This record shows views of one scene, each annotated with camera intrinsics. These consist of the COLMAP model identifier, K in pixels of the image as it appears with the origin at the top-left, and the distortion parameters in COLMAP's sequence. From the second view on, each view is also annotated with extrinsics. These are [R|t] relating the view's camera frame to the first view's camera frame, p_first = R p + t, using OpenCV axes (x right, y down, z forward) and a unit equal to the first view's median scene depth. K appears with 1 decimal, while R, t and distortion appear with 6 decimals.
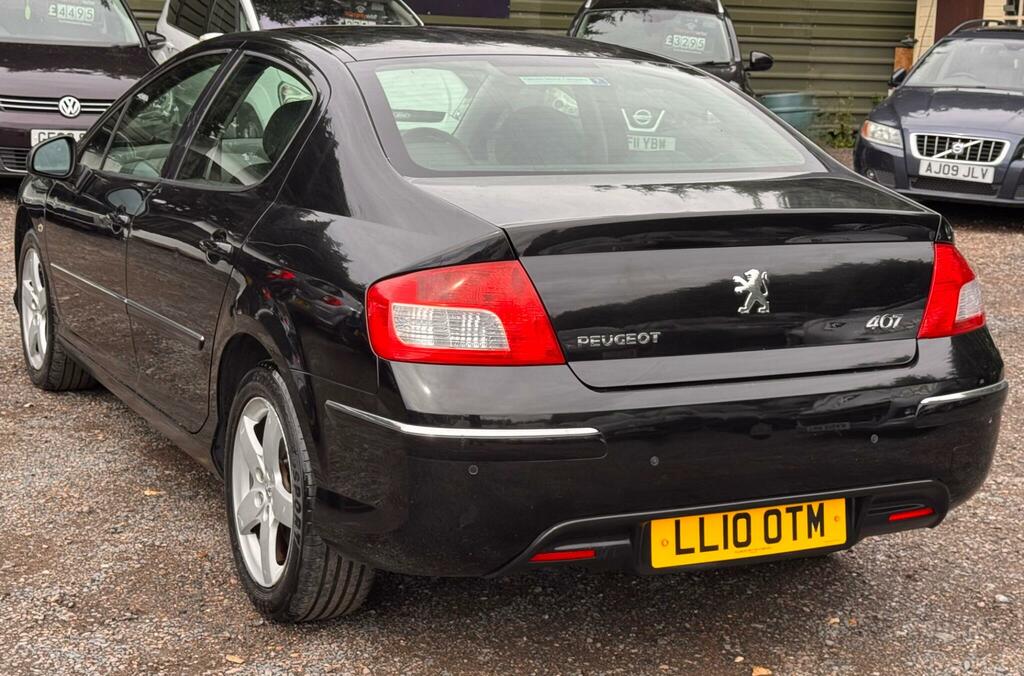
lens RADIAL K [[1684.9, 0, 509.5], [0, 1684.9, 334.7], [0, 0, 1]] dist [0.145886, 0.000000]
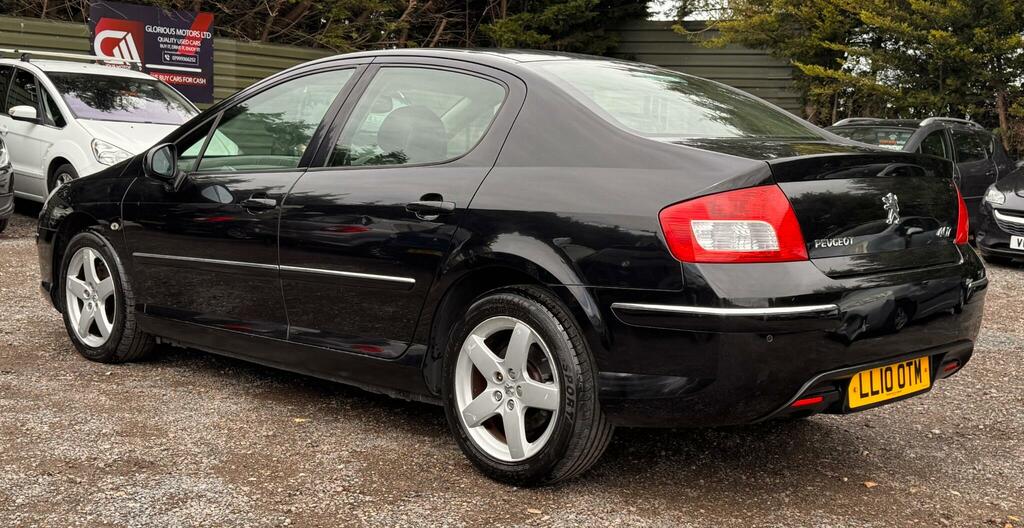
lens RADIAL K [[1209.8, 0, 517.2], [0, 1209.8, 336.1], [0, 0, 1]] dist [0.135078, 0.000000]
pose [[0.943574, -0.060939, 0.325507, -0.477791], [0.065942, 0.997814, -0.004348, 0.062385], [-0.324530, 0.025567, 0.945530, 0.130600]]
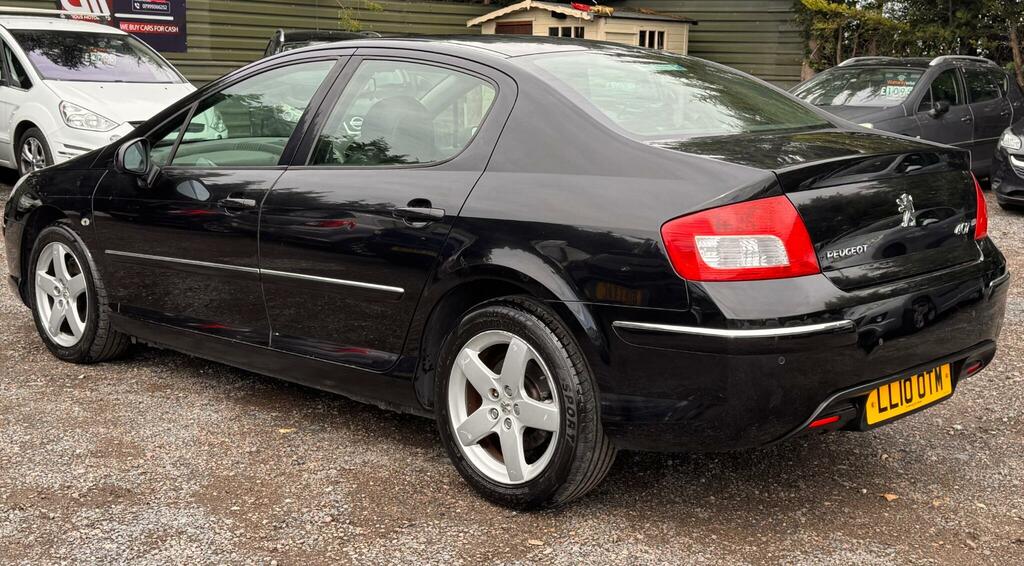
lens RADIAL K [[1271.4, 0, 509.1], [0, 1271.4, 272.0], [0, 0, 1]] dist [0.127357, 0.000000]
pose [[0.942309, -0.080409, 0.324943, -0.472779], [0.086644, 0.996228, -0.004737, 0.000419], [-0.323336, 0.032618, 0.945722, 0.136861]]
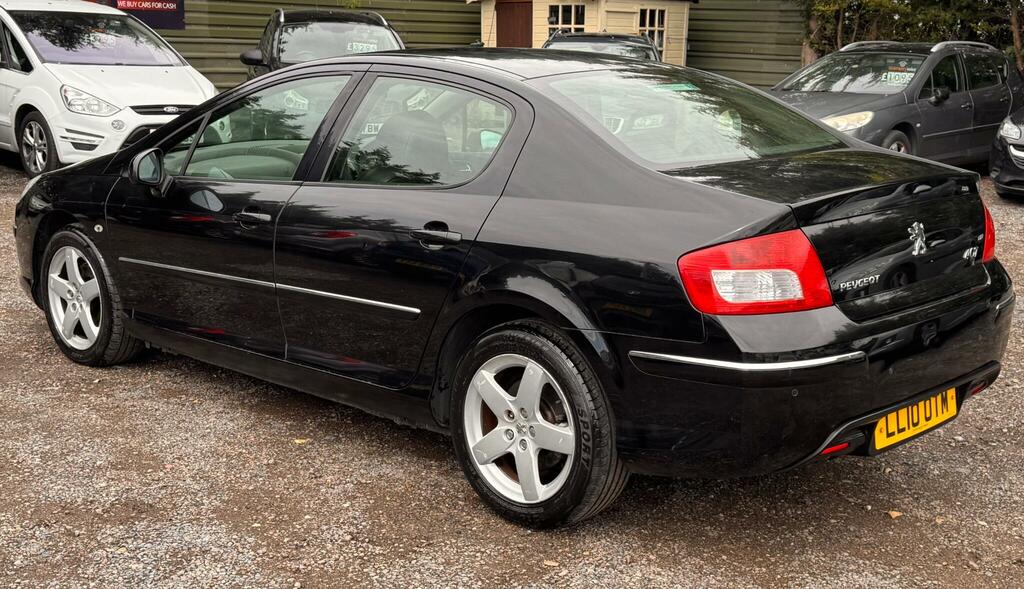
lens RADIAL K [[1264.9, 0, 514.9], [0, 1264.9, 303.3], [0, 0, 1]] dist [0.128151, 0.000000]
pose [[0.939781, -0.091928, 0.329182, -0.488583], [0.081559, 0.995643, 0.045203, -0.045440], [-0.331903, -0.015633, 0.943184, 0.132684]]
